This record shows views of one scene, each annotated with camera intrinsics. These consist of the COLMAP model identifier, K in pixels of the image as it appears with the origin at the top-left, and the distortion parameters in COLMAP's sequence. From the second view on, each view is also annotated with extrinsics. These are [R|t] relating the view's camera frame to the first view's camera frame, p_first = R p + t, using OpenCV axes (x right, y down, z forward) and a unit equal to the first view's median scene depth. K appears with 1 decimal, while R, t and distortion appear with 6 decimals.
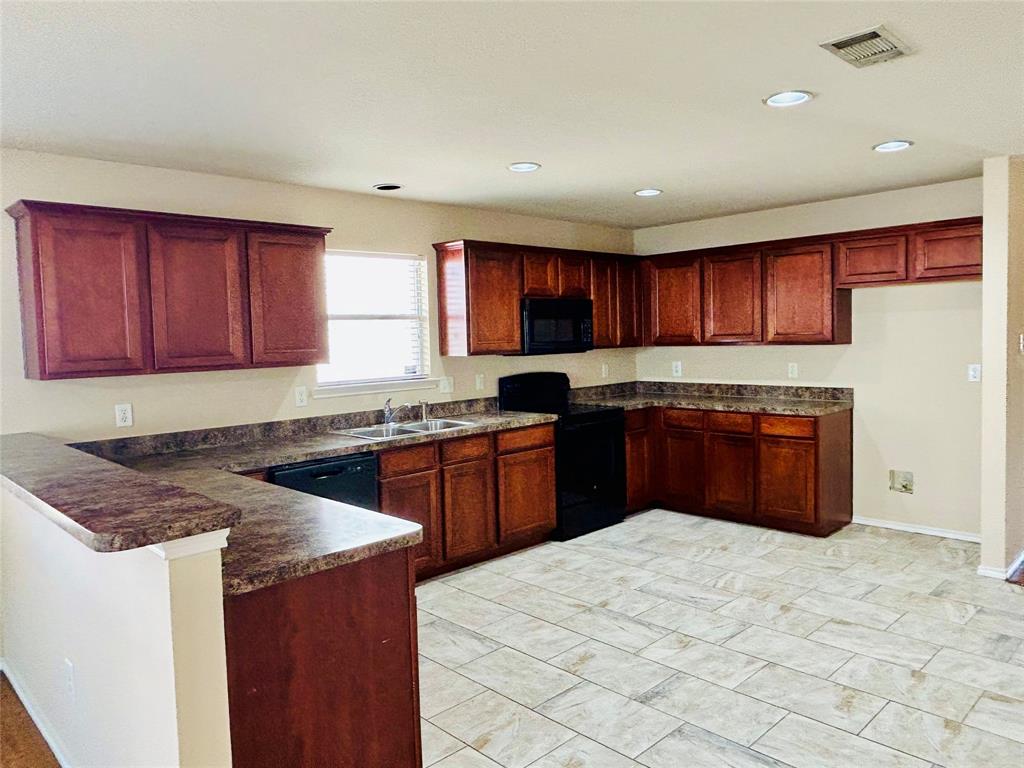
lens RADIAL K [[720.9, 0, 517.6], [0, 720.9, 373.0], [0, 0, 1]] dist [0.005361, -0.015050]
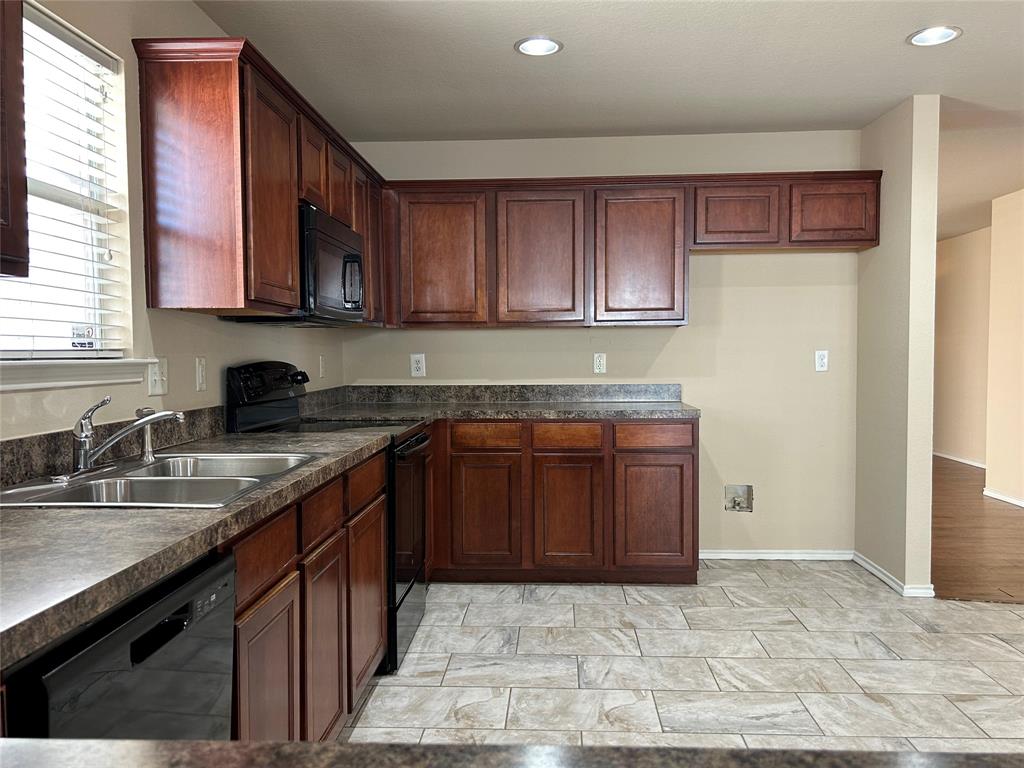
lens RADIAL K [[833.9, 0, 512.9], [0, 833.9, 389.8], [0, 0, 1]] dist [0.044103, -0.035653]
pose [[0.735395, -0.008173, 0.677589, -0.303472], [0.024337, 0.999601, -0.014356, 0.039618], [-0.677202, 0.027048, 0.735300, 0.514637]]
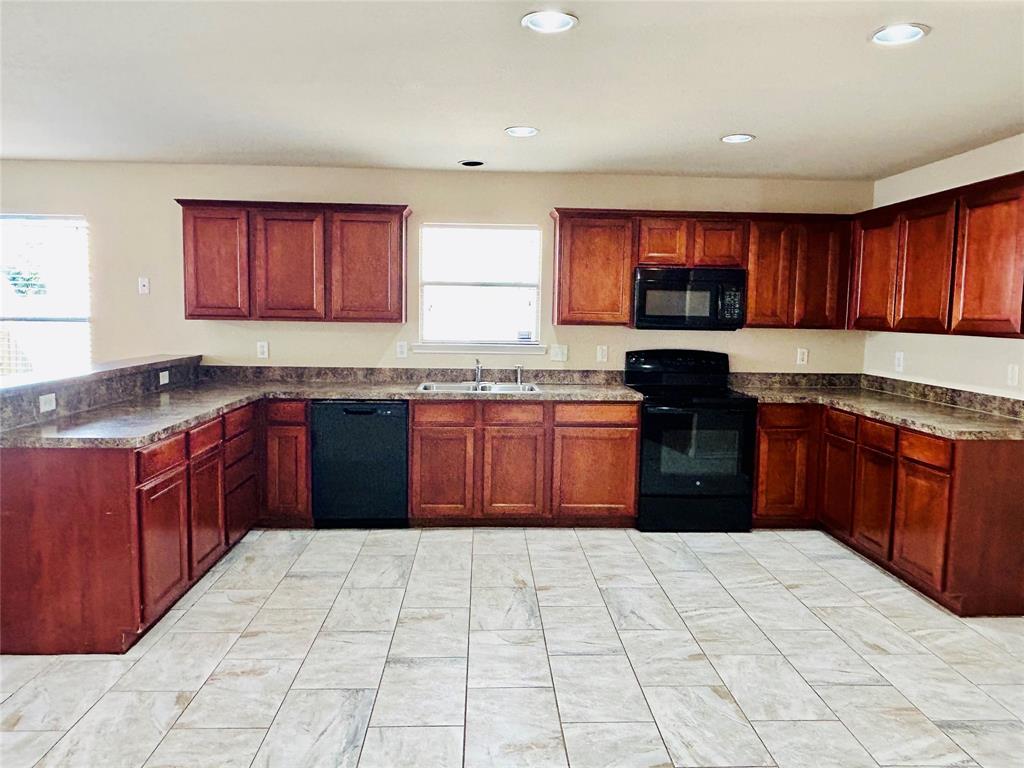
lens RADIAL K [[720.9, 0, 516.9], [0, 720.9, 378.6], [0, 0, 1]] dist [0.005361, -0.015050]
pose [[0.747857, 0.102814, -0.655850, 0.560294], [-0.074209, 0.994690, 0.071312, -0.016515], [0.659699, -0.004661, 0.751515, 0.213566]]
